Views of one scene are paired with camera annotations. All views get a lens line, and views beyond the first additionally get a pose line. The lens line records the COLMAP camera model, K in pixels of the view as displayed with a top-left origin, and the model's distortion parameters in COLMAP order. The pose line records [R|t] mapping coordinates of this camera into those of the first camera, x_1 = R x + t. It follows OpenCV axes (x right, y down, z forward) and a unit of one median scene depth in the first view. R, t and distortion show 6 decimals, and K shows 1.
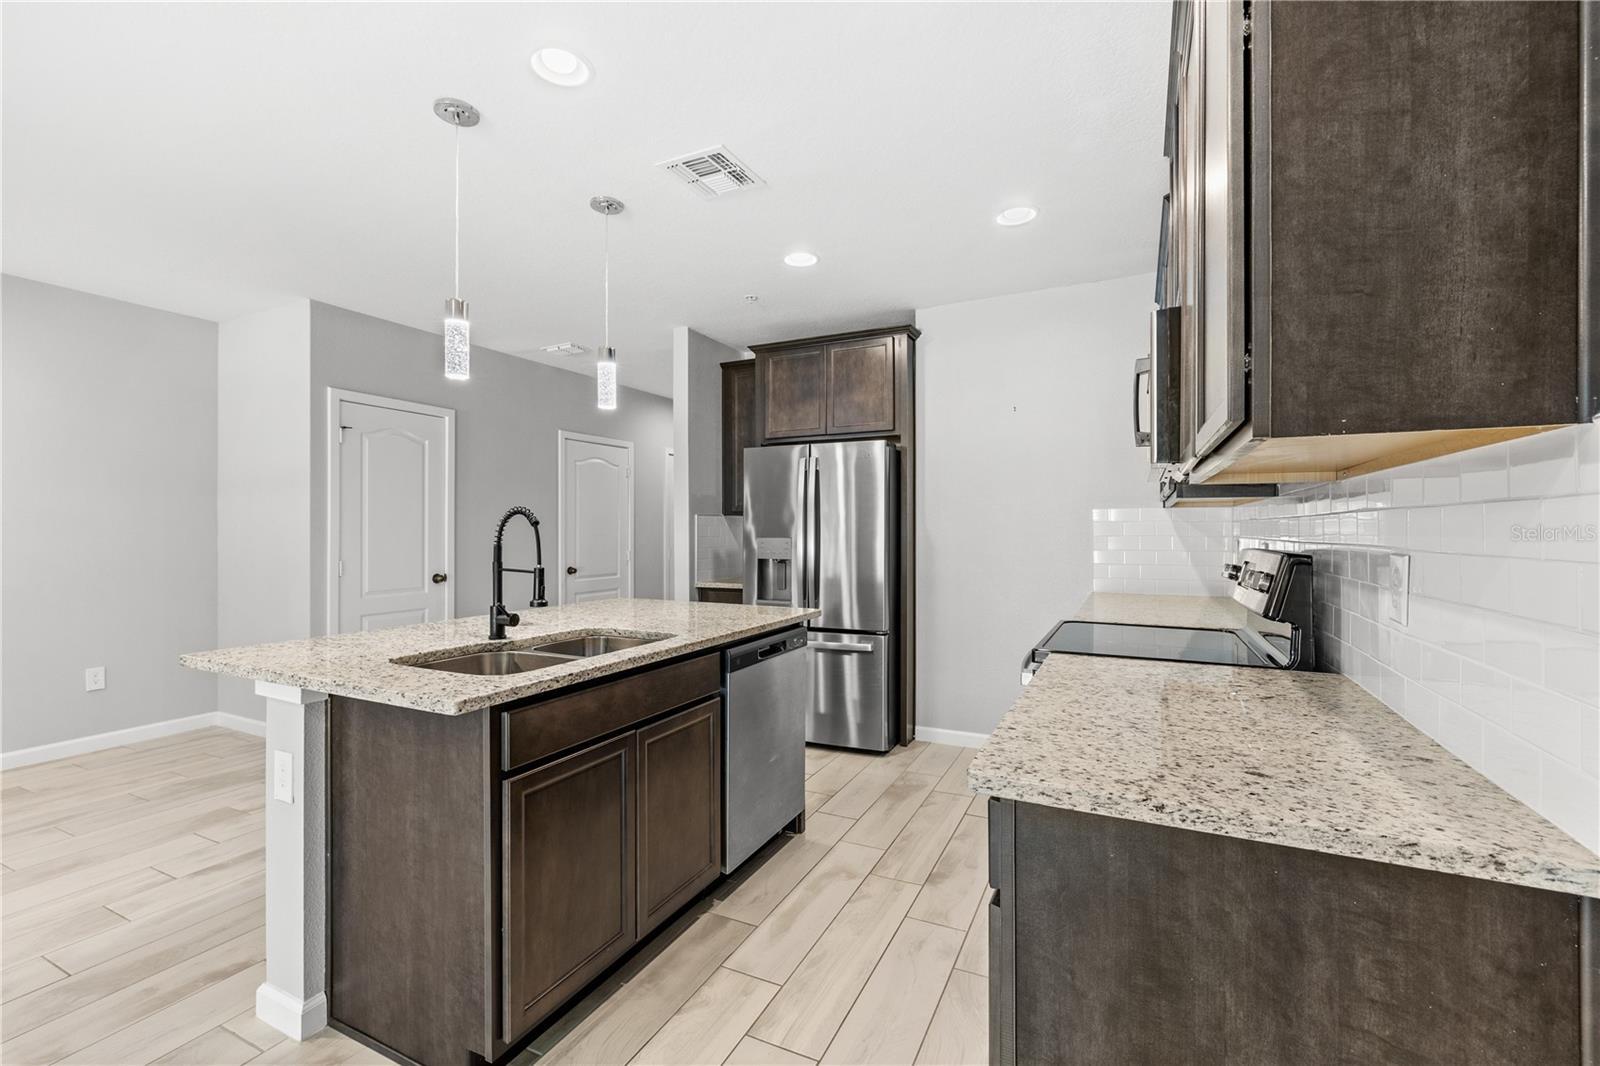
lens RADIAL K [[680.8, 0, 795.8], [0, 680.8, 524.5], [0, 0, 1]] dist [-0.002571, 0.000493]
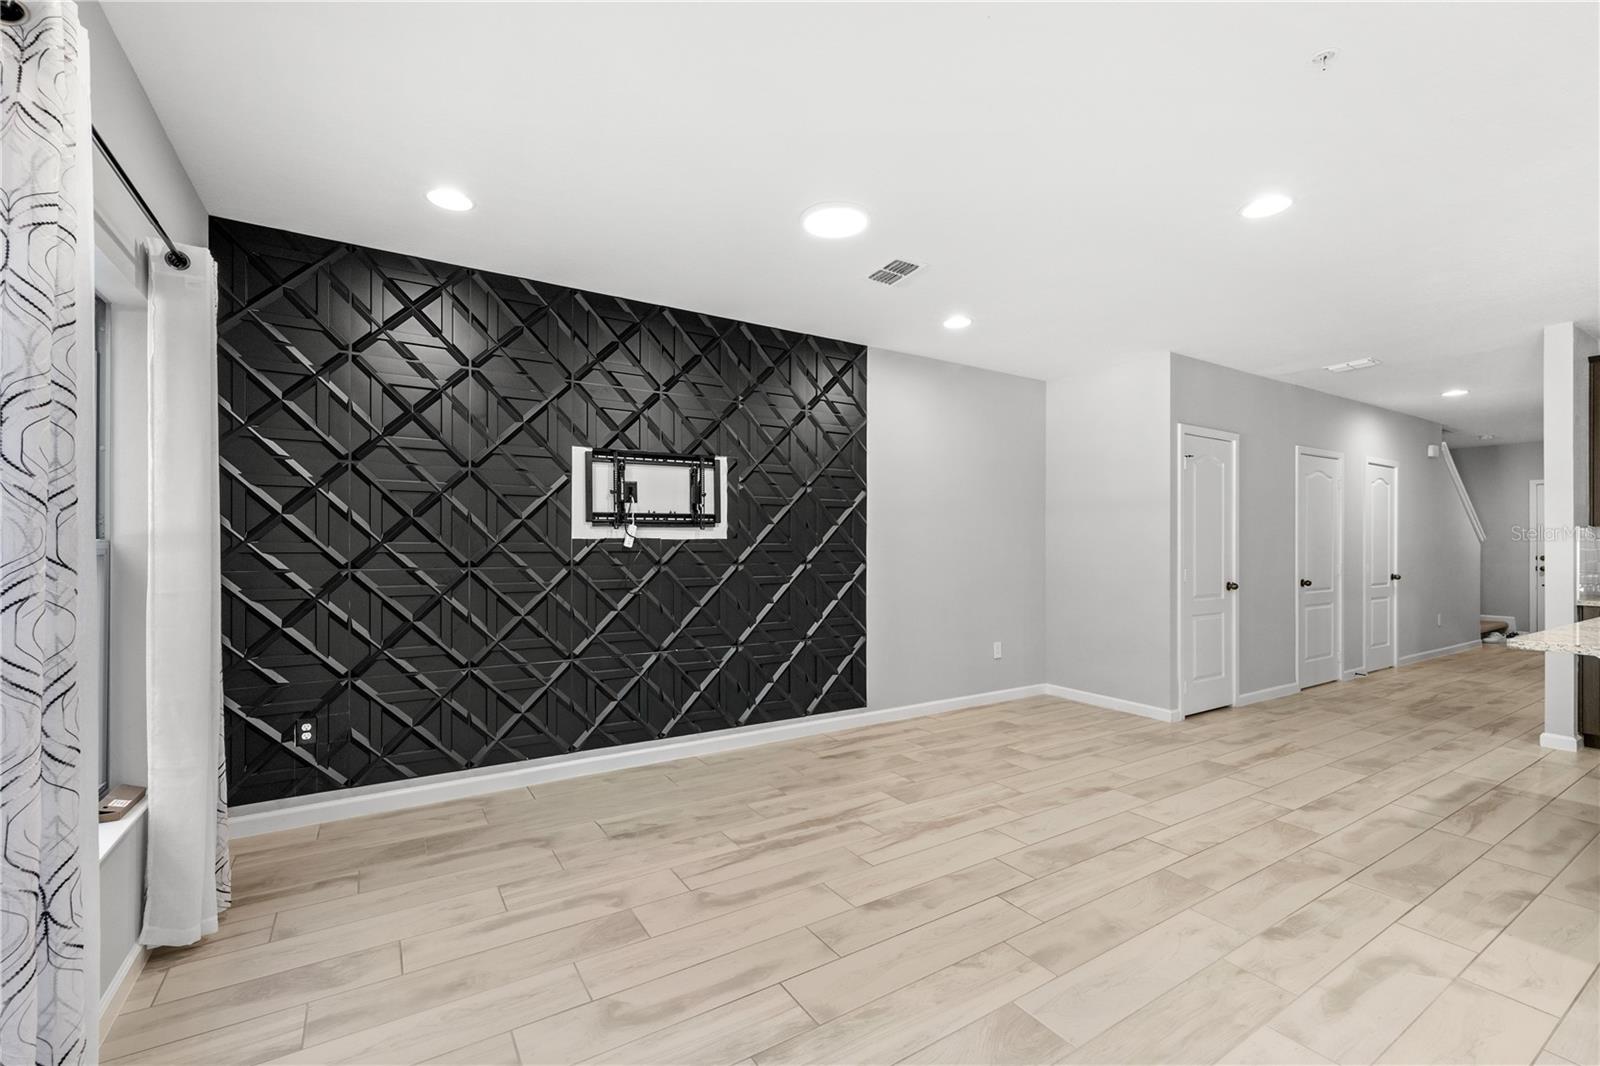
lens RADIAL K [[680.8, 0, 795.1], [0, 680.8, 543.9], [0, 0, 1]] dist [-0.002571, 0.000493]
pose [[0.846733, 0.001005, -0.532017, -1.370581], [0.003070, 0.999972, 0.006774, -0.000100], [0.532009, -0.007369, 0.846707, -0.815035]]
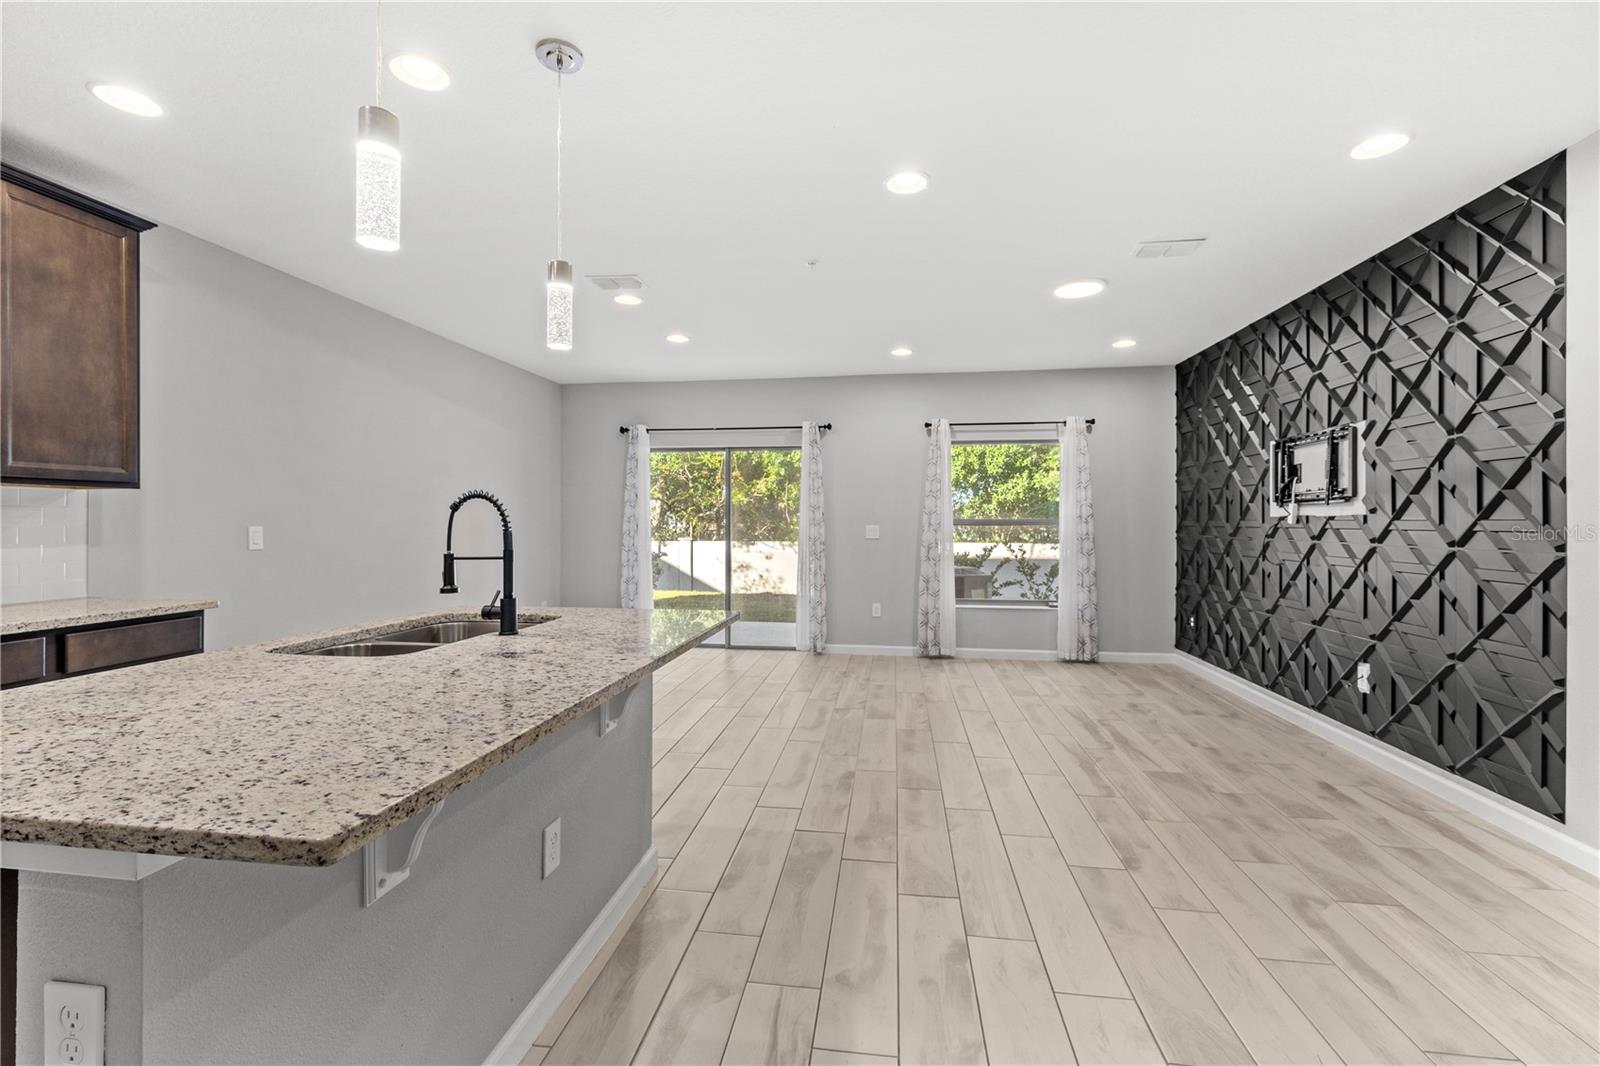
lens RADIAL K [[680.8, 0, 802.2], [0, 680.8, 520.9], [0, 0, 1]] dist [-0.002571, 0.000493]
pose [[-0.950306, -0.000565, -0.311316, -0.613547], [0.002144, 0.999963, -0.008358, 0.028404], [0.311309, -0.008610, -0.950270, 2.294451]]
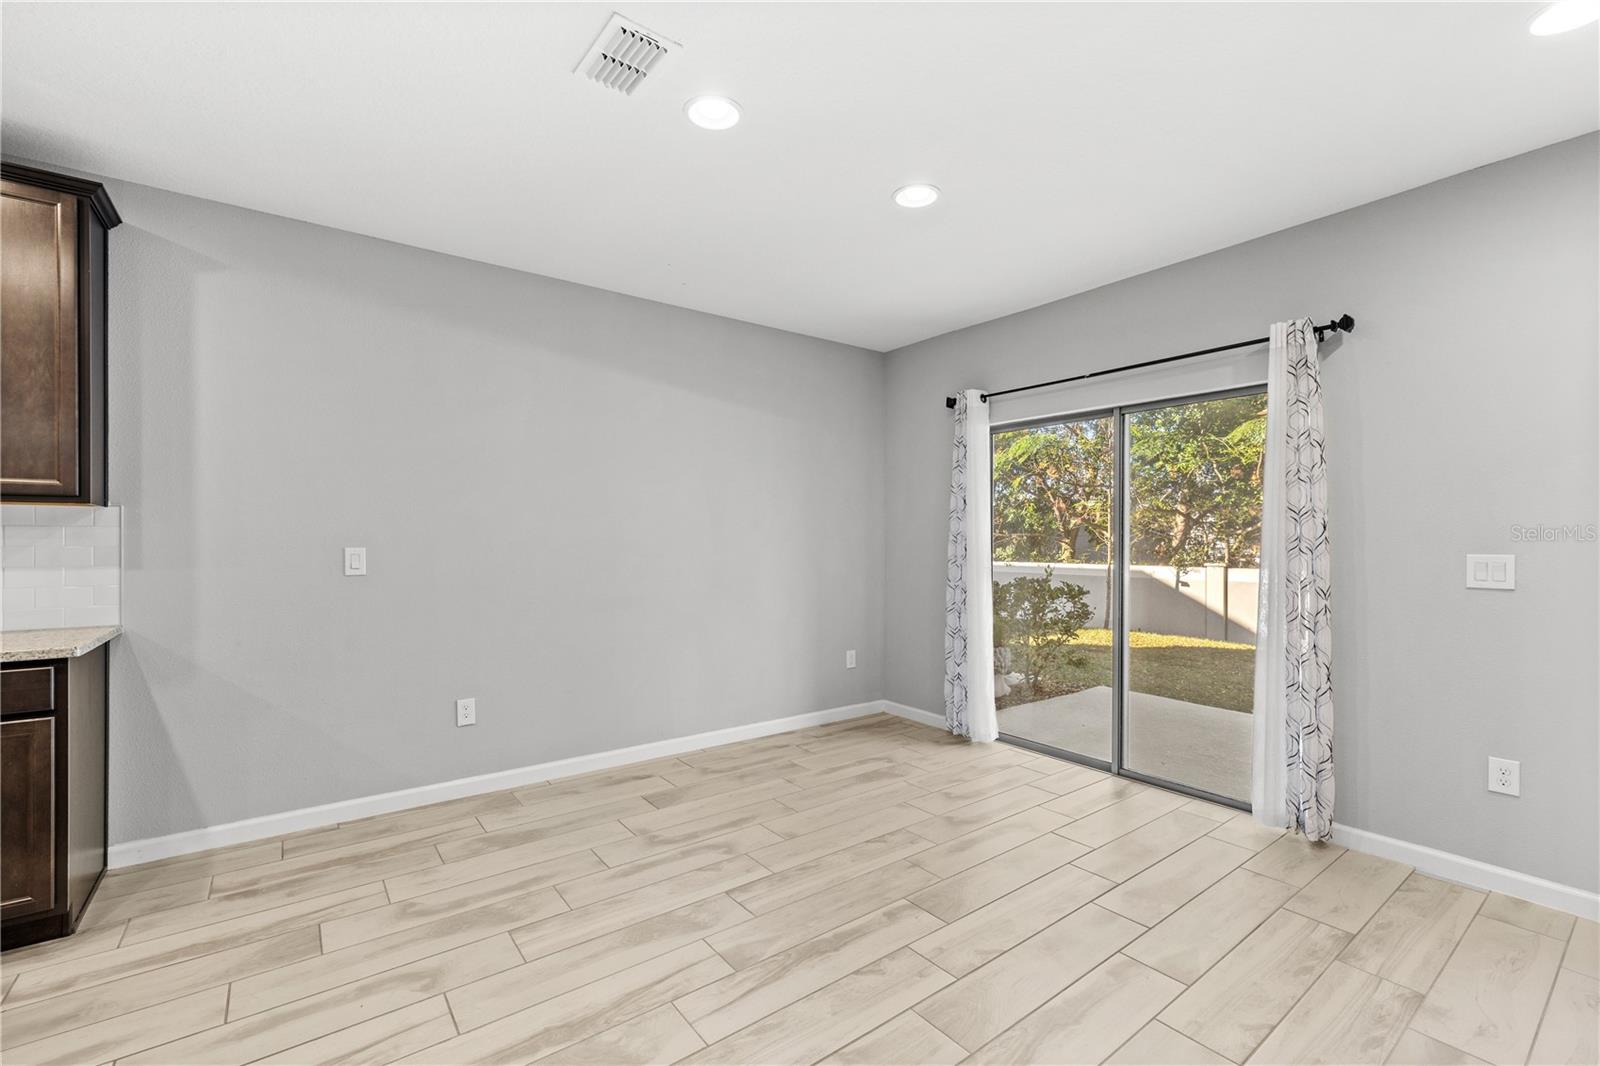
lens RADIAL K [[680.8, 0, 789.4], [0, 680.8, 542.0], [0, 0, 1]] dist [-0.002571, 0.000493]
pose [[-0.886313, -0.003306, 0.463075, -1.417076], [-0.005681, 0.999977, -0.003733, 0.011141], [-0.463052, -0.005939, -0.886311, 0.956407]]
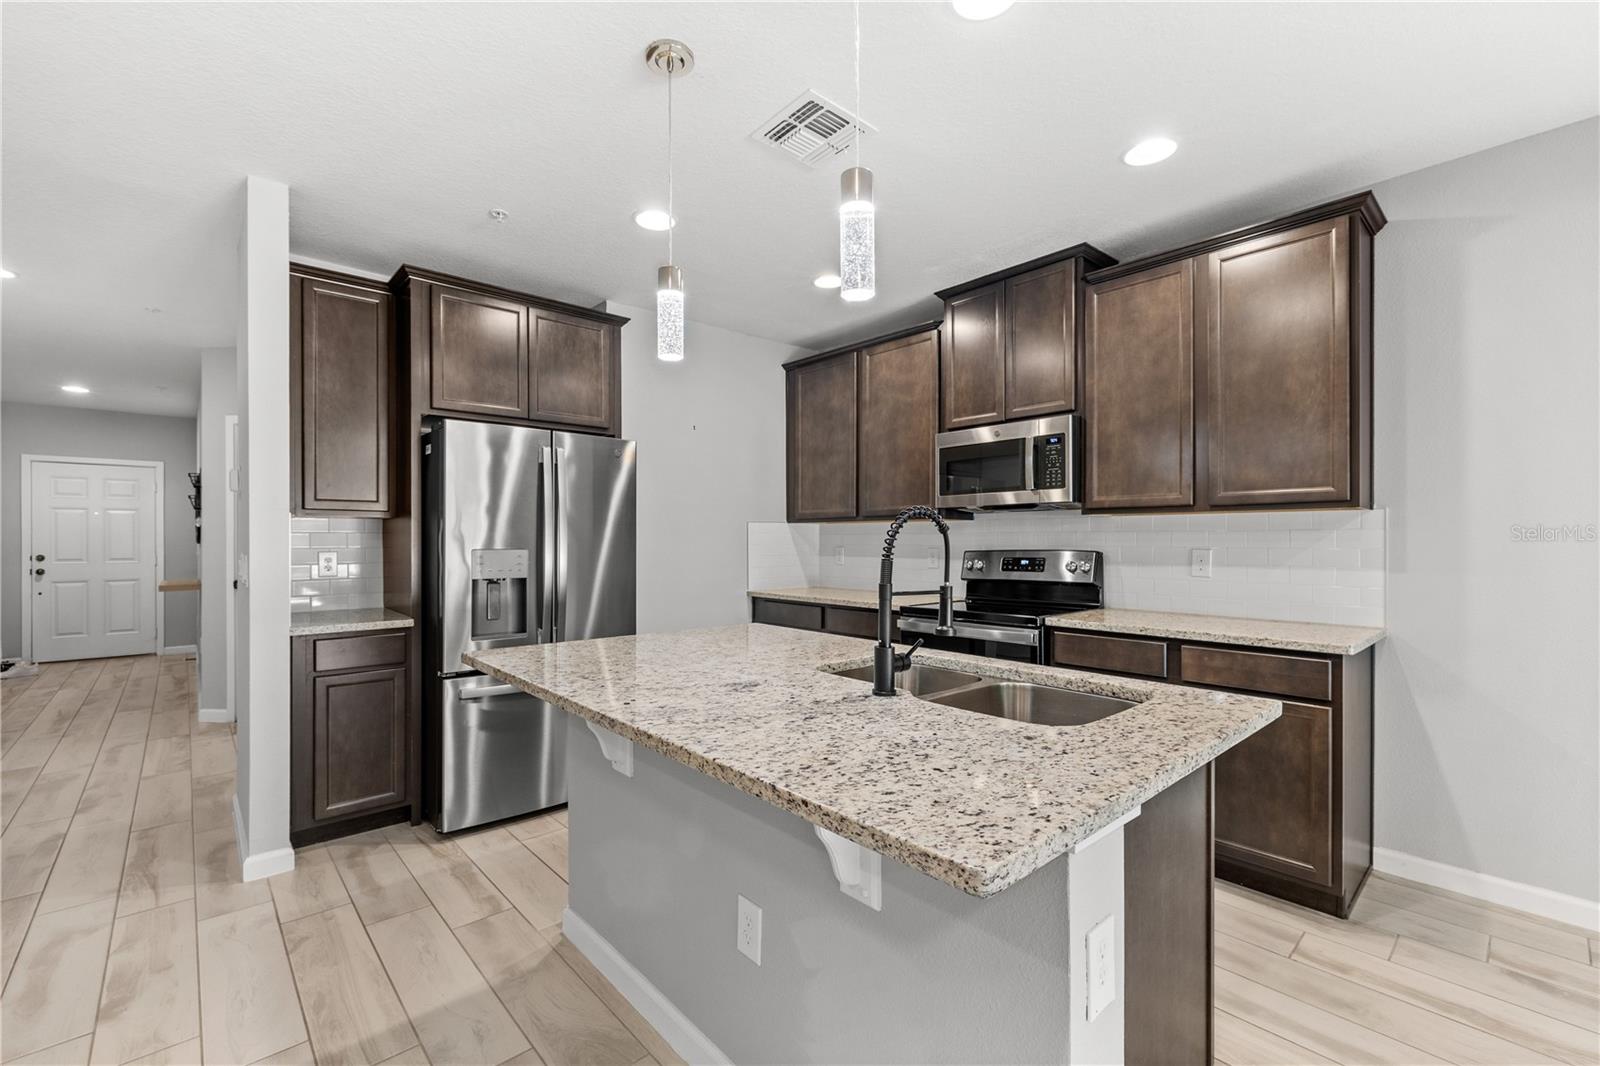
lens RADIAL K [[680.8, 0, 793.0], [0, 680.8, 538.4], [0, 0, 1]] dist [-0.002571, 0.000493]
pose [[0.376273, 0.003630, 0.926502, -1.297053], [-0.008437, 0.999964, -0.000491, 0.012009], [-0.926470, -0.007632, 0.376290, 0.954768]]
